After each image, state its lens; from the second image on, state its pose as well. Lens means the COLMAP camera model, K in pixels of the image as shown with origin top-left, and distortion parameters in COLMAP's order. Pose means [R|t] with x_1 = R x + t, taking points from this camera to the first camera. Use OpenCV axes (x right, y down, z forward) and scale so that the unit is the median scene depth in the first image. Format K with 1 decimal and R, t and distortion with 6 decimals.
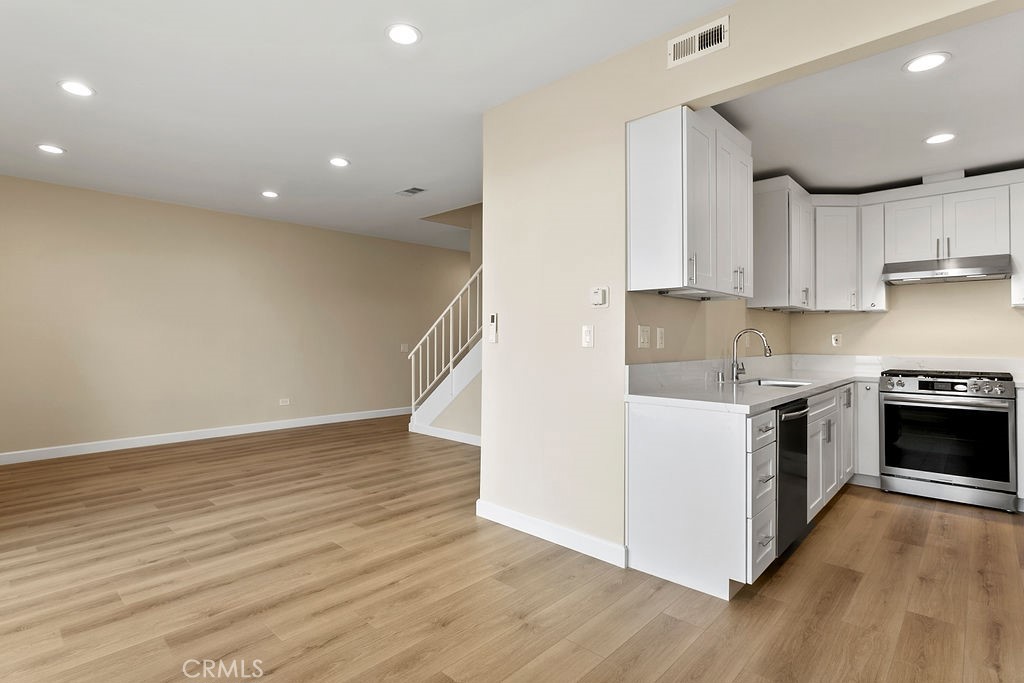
lens RADIAL K [[502.6, 0, 503.4], [0, 502.6, 334.8], [0, 0, 1]] dist [-0.009703, -0.000315]
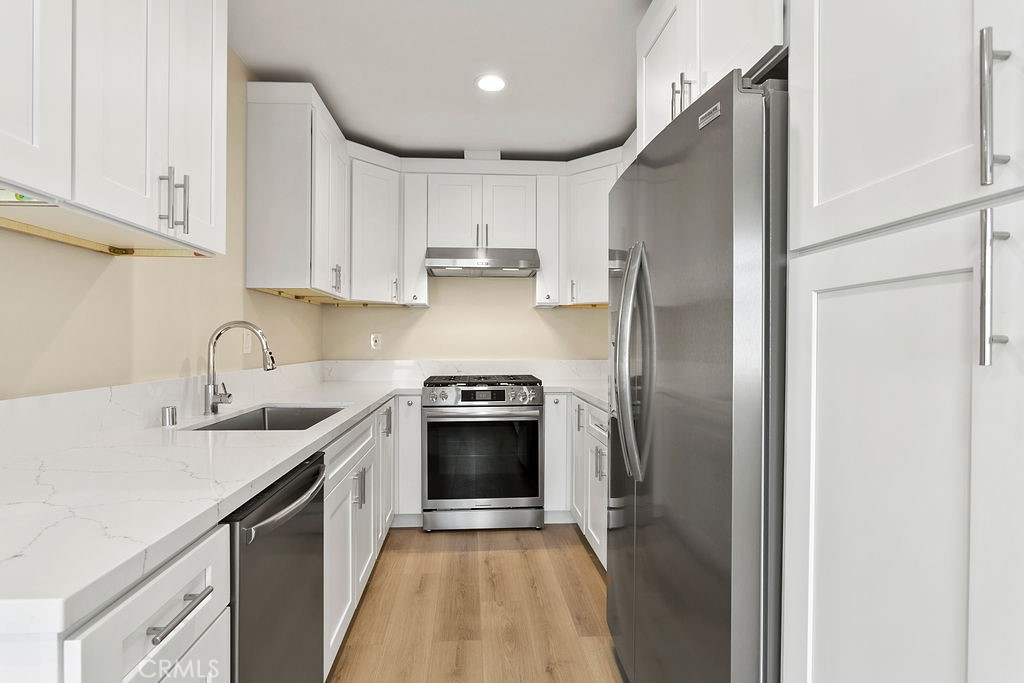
lens RADIAL K [[502.6, 0, 503.4], [0, 502.6, 334.8], [0, 0, 1]] dist [-0.009703, -0.000315]
pose [[0.674360, 0.006296, 0.738376, 0.257078], [-0.005828, 0.999978, -0.003205, 0.002676], [-0.738380, -0.002142, 0.674381, 0.376492]]
